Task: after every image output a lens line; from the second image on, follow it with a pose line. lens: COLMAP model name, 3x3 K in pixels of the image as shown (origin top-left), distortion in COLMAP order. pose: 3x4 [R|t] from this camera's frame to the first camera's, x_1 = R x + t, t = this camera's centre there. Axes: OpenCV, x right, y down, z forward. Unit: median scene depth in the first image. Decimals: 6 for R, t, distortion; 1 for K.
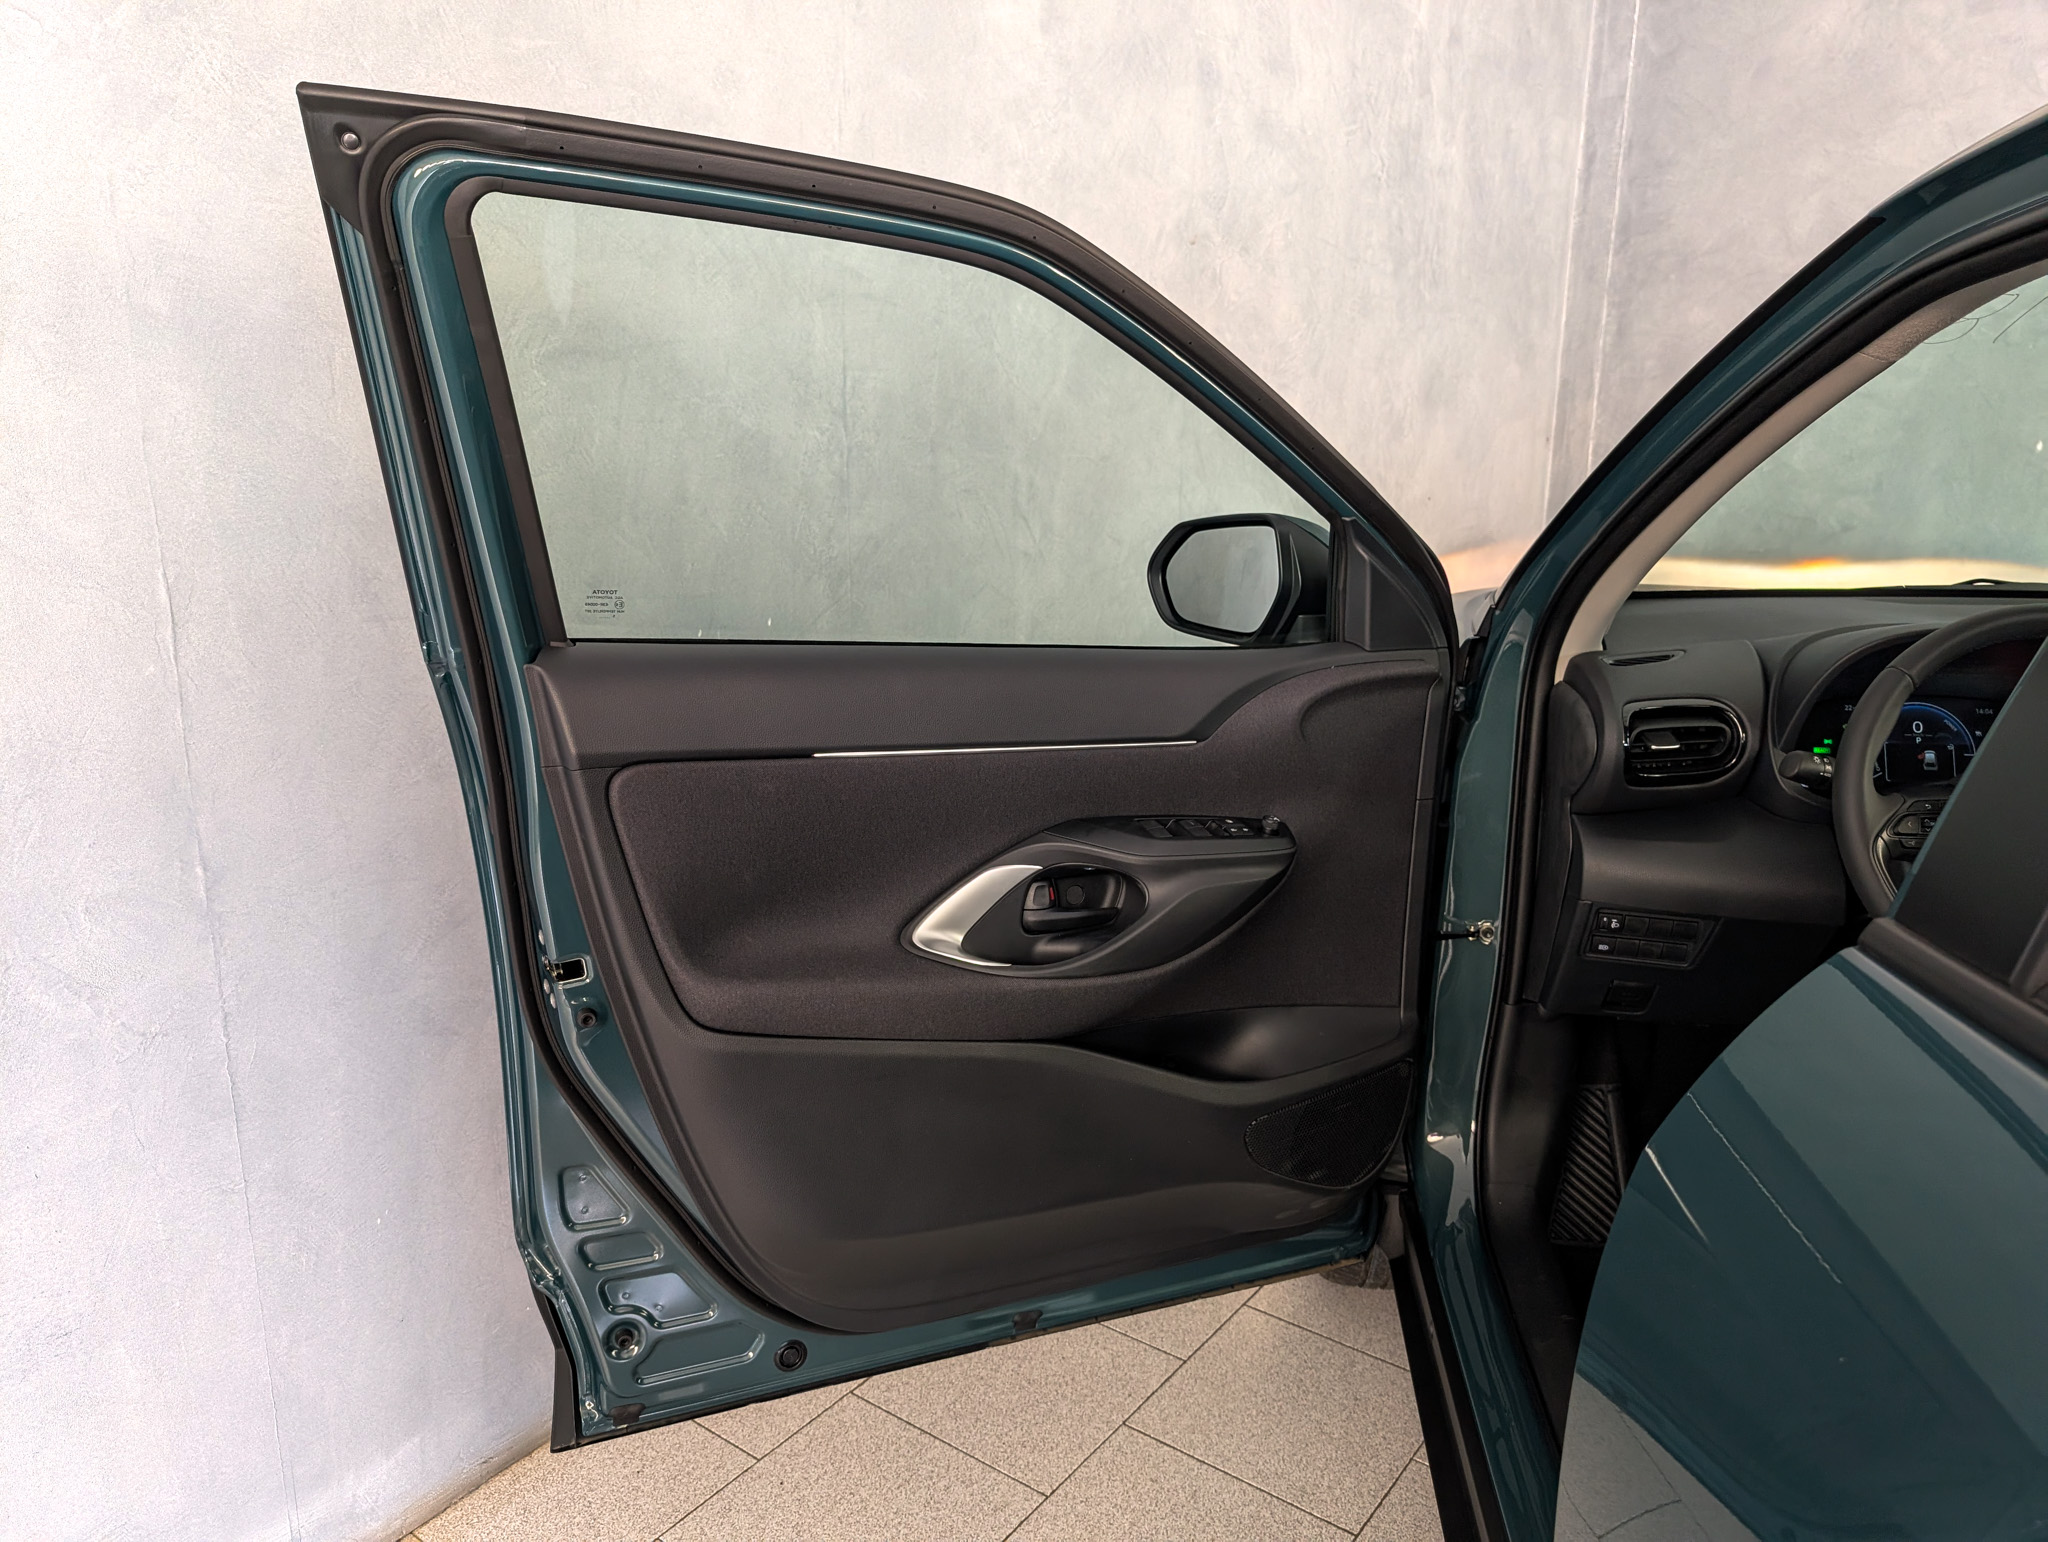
lens RADIAL K [[1559.7, 0, 1039.9], [0, 1559.7, 779.3], [0, 0, 1]] dist [0.005135, 0.000365]
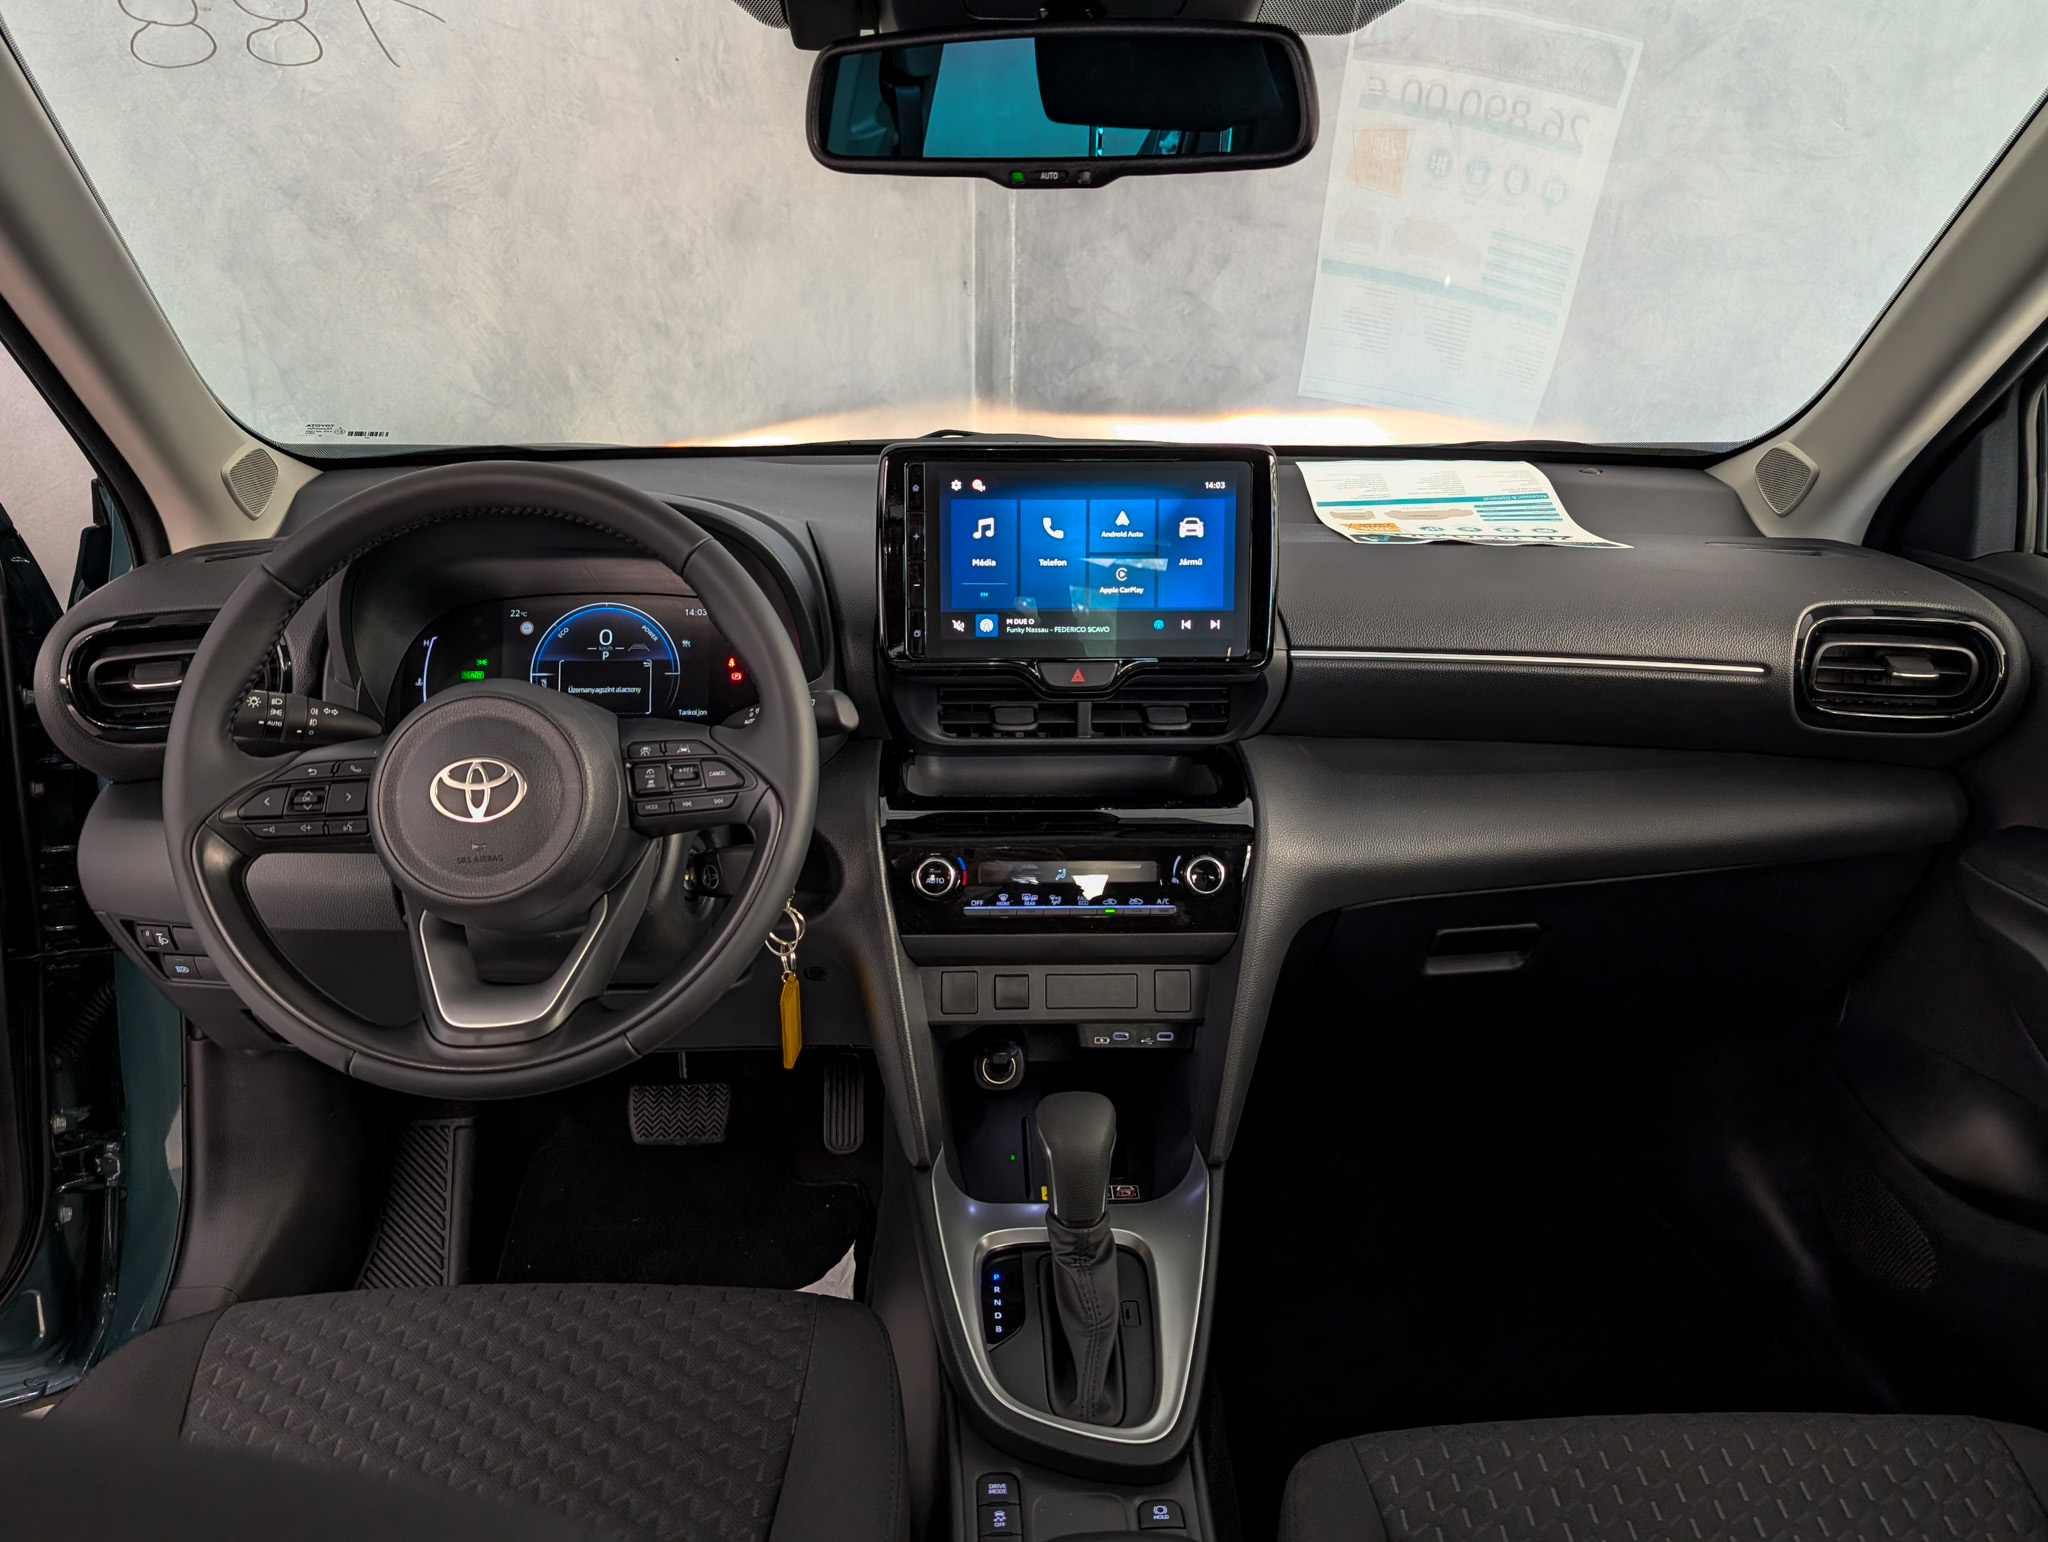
lens RADIAL K [[1597.9, 0, 1021.3], [0, 1597.9, 735.7], [0, 0, 1]] dist [0.084762, -0.102614]
pose [[0.991437, -0.047818, 0.121514, 0.324578], [0.042118, 0.997908, 0.049053, -0.008059], [-0.123605, -0.043515, 0.991377, 0.119488]]
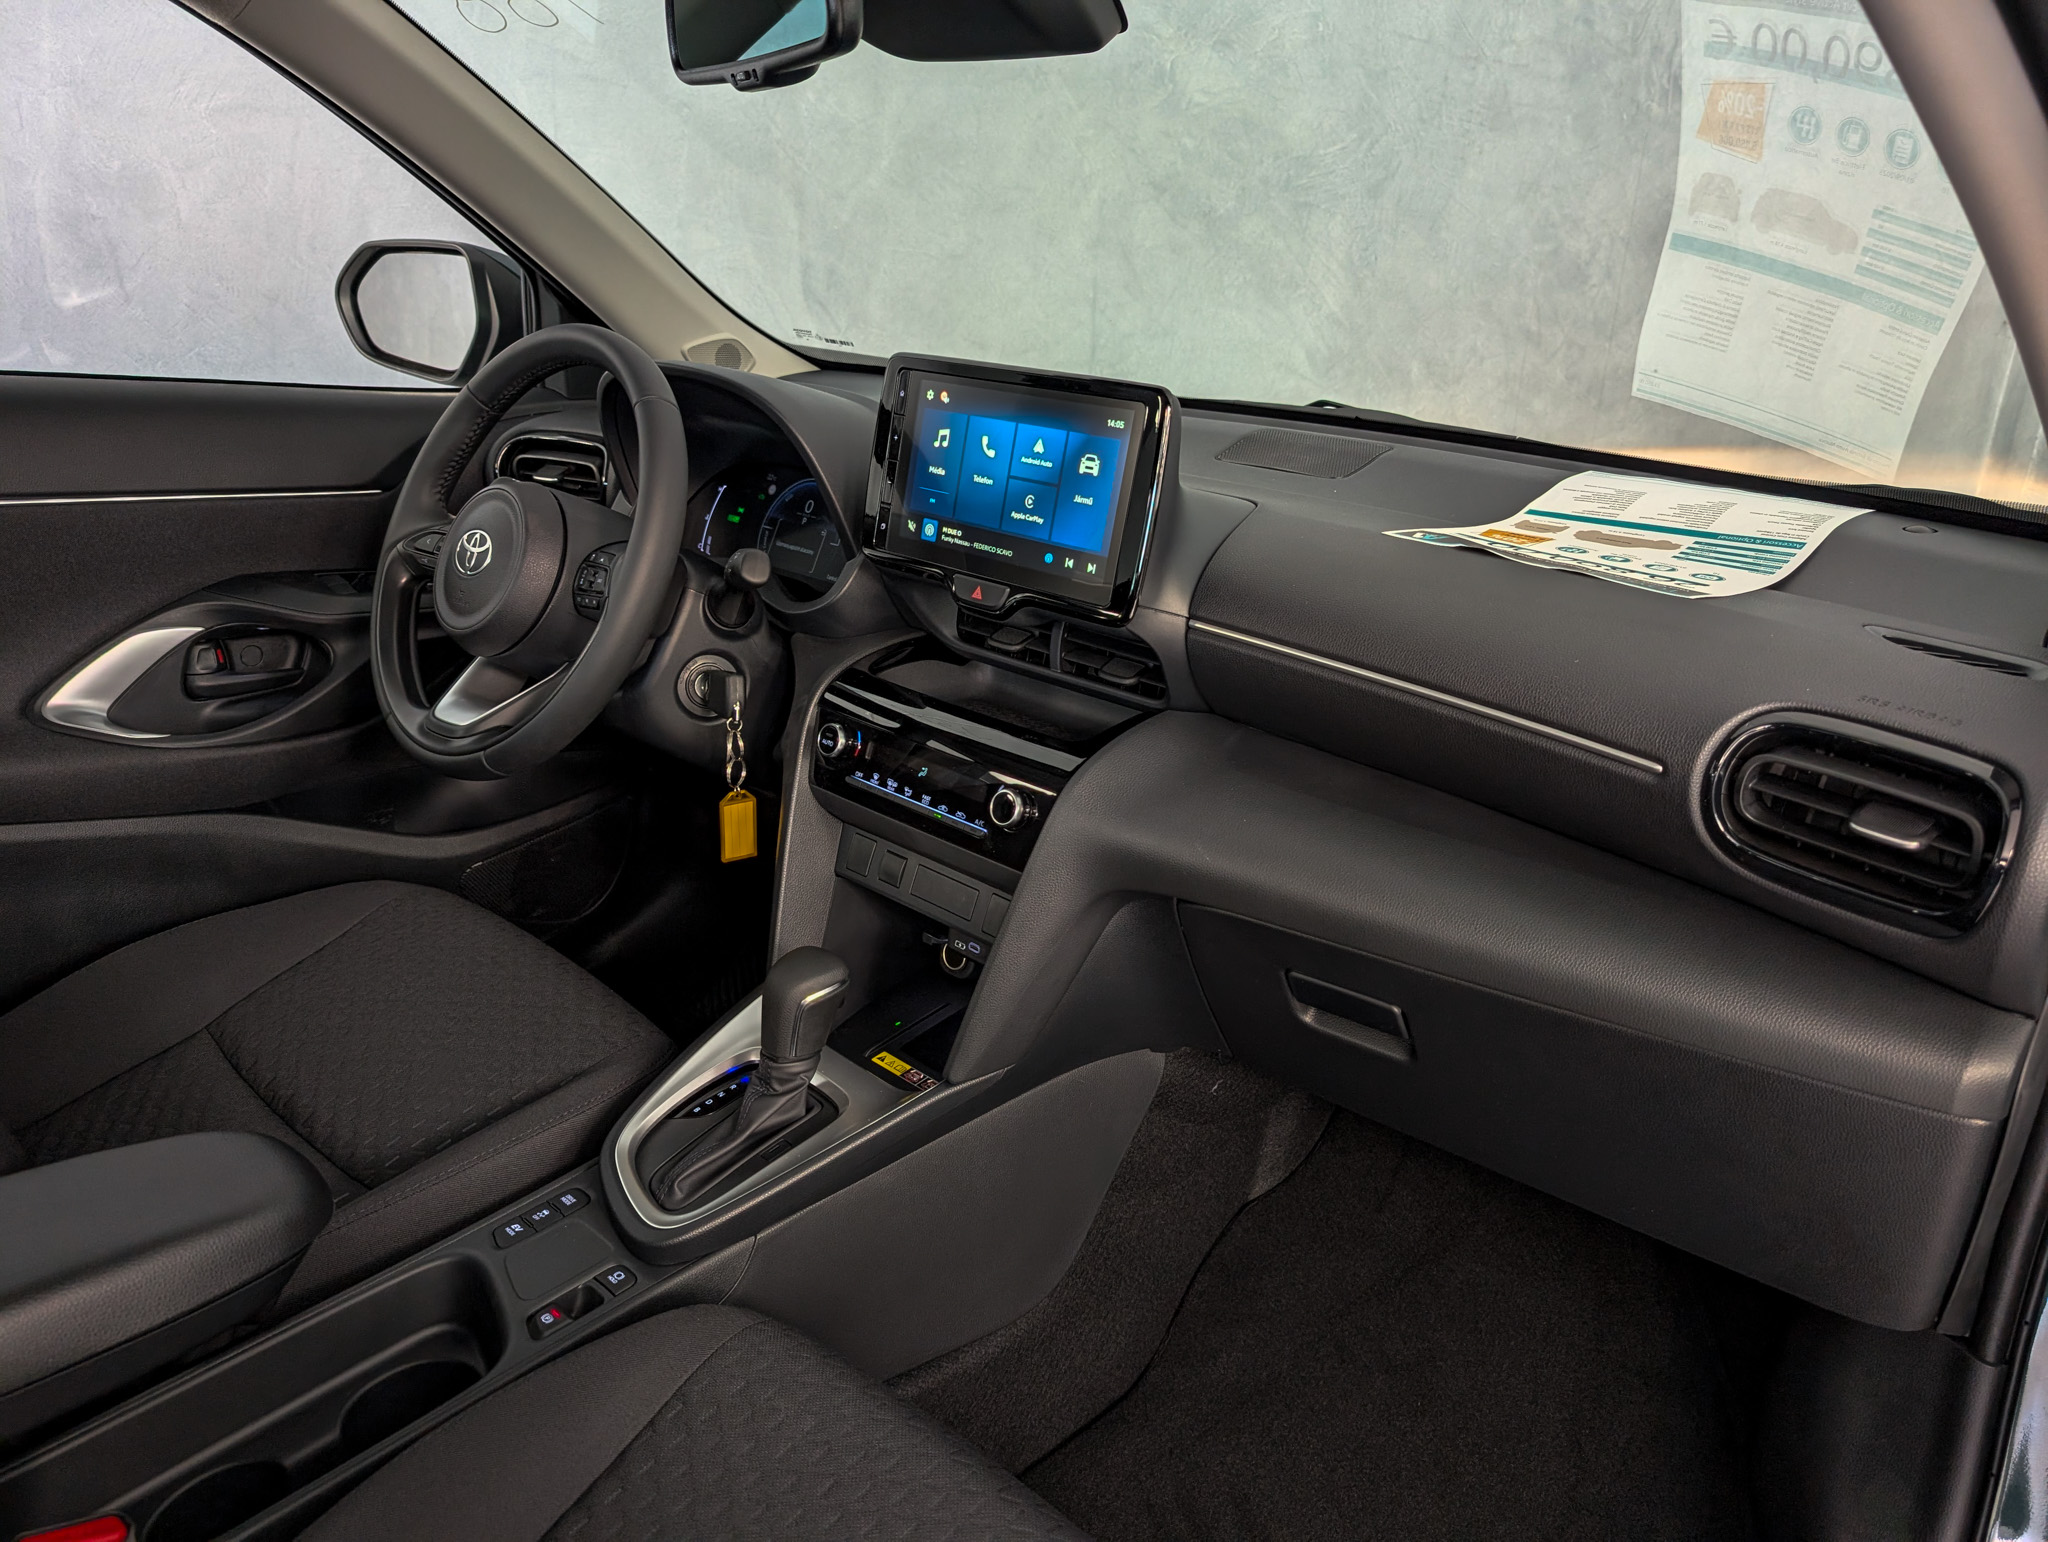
lens RADIAL K [[1459.5, 0, 1026.6], [0, 1459.5, 826.9], [0, 0, 1]] dist [0.004514, 0.005436]
pose [[0.784494, 0.252981, -0.566189, 0.581551], [-0.193726, 0.967289, 0.163777, -0.008371], [0.589101, -0.018797, 0.807841, 0.199947]]
